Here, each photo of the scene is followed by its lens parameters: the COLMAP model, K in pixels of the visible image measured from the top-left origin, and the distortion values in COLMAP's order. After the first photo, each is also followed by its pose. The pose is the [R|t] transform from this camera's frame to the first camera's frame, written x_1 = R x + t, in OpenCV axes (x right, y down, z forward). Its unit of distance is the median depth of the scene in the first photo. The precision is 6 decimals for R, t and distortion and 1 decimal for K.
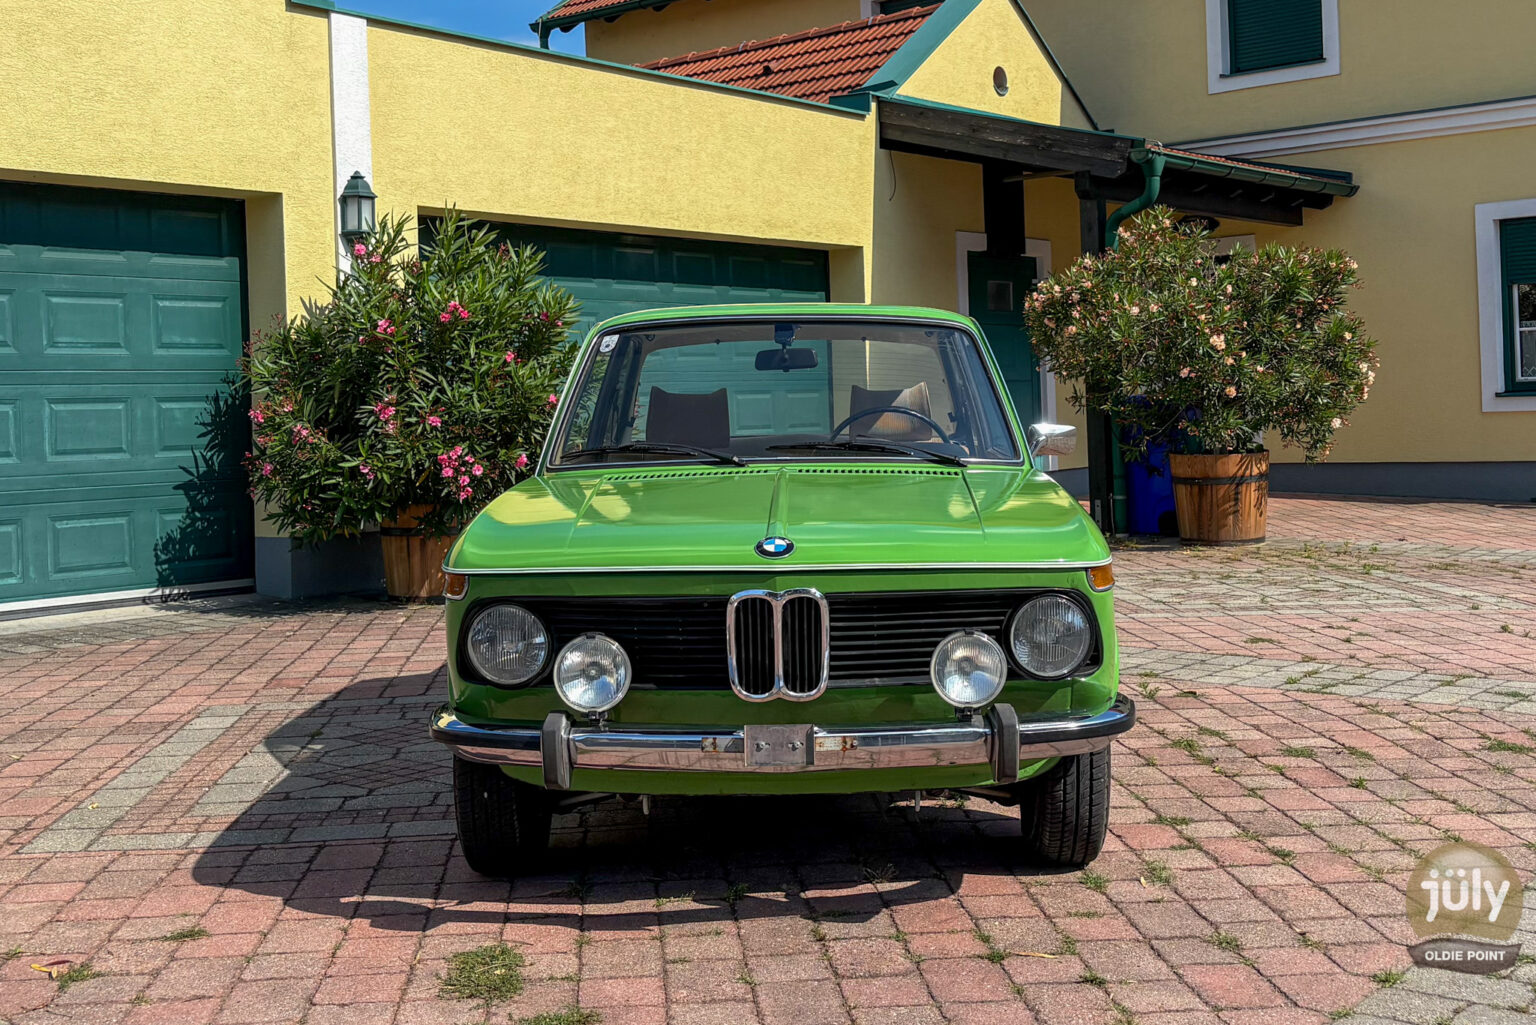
lens RADIAL K [[1802.3, 0, 823.2], [0, 1802.3, 413.7], [0, 0, 1]] dist [0.002663, 0.000000]
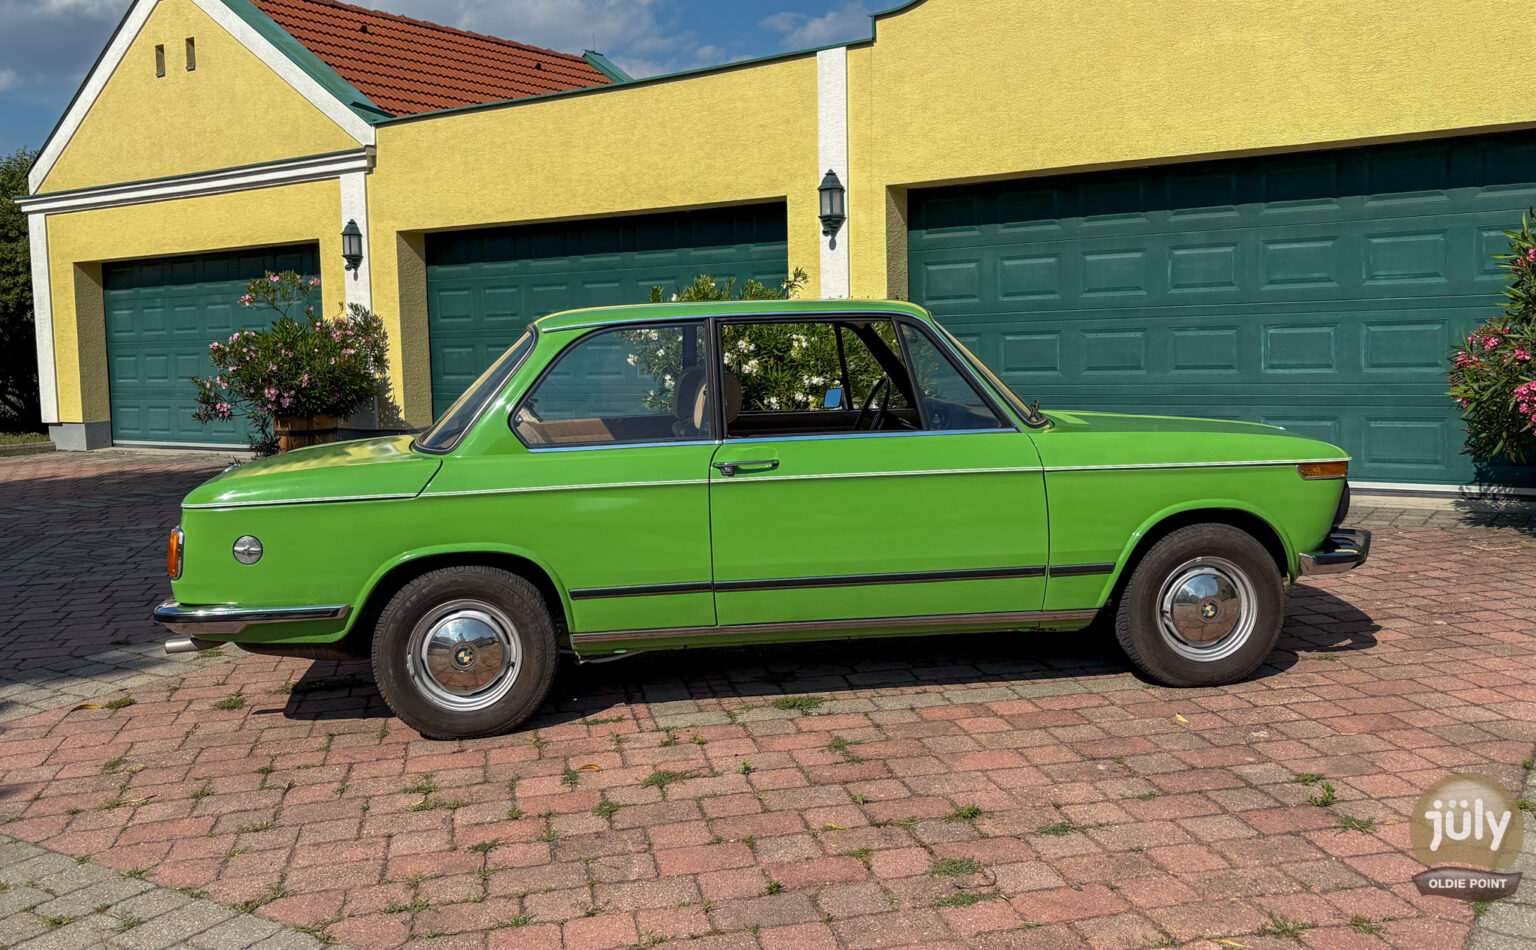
lens RADIAL K [[1369.4, 0, 744.7], [0, 1369.4, 449.6], [0, 0, 1]] dist [0.042577, -0.061459]
pose [[0.073899, 0.108421, -0.991355, 0.464153], [0.026977, 0.993491, 0.110666, -0.035820], [0.996901, -0.034922, 0.070493, 0.482928]]
